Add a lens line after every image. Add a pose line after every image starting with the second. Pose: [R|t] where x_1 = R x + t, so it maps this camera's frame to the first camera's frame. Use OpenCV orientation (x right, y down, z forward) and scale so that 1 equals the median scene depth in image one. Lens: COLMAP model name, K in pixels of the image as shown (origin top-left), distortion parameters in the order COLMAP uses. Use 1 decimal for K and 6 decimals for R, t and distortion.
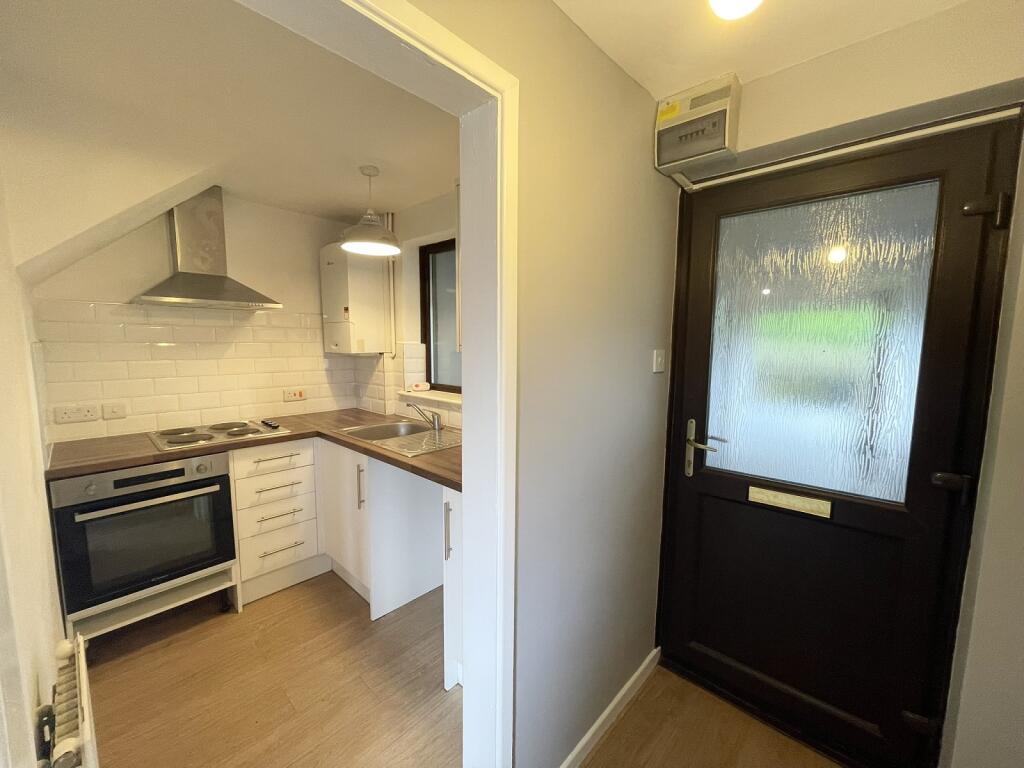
lens RADIAL K [[415.2, 0, 512.0], [0, 415.2, 384.0], [0, 0, 1]] dist [0.005985, 0.000673]
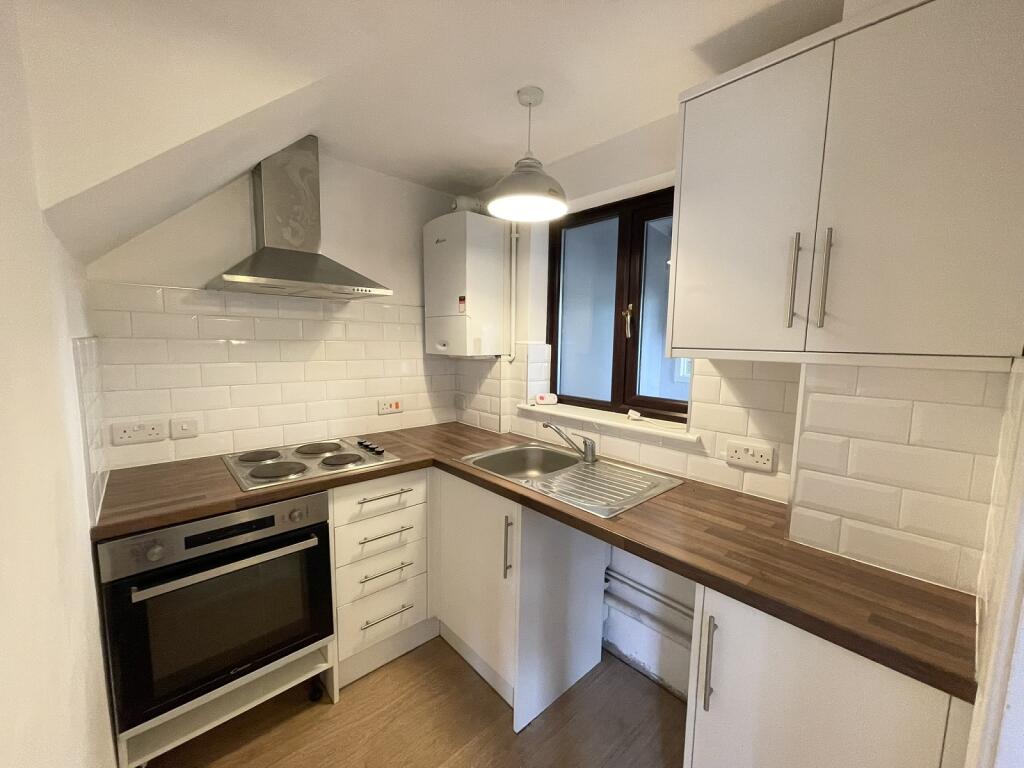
lens RADIAL K [[412.8, 0, 512.0], [0, 412.8, 384.0], [0, 0, 1]] dist [-0.000740, 0.001132]
pose [[0.996915, 0.016669, -0.076692, -0.276502], [-0.016708, 0.999860, 0.000126, -0.025702], [0.076684, 0.001156, 0.997055, 0.273374]]
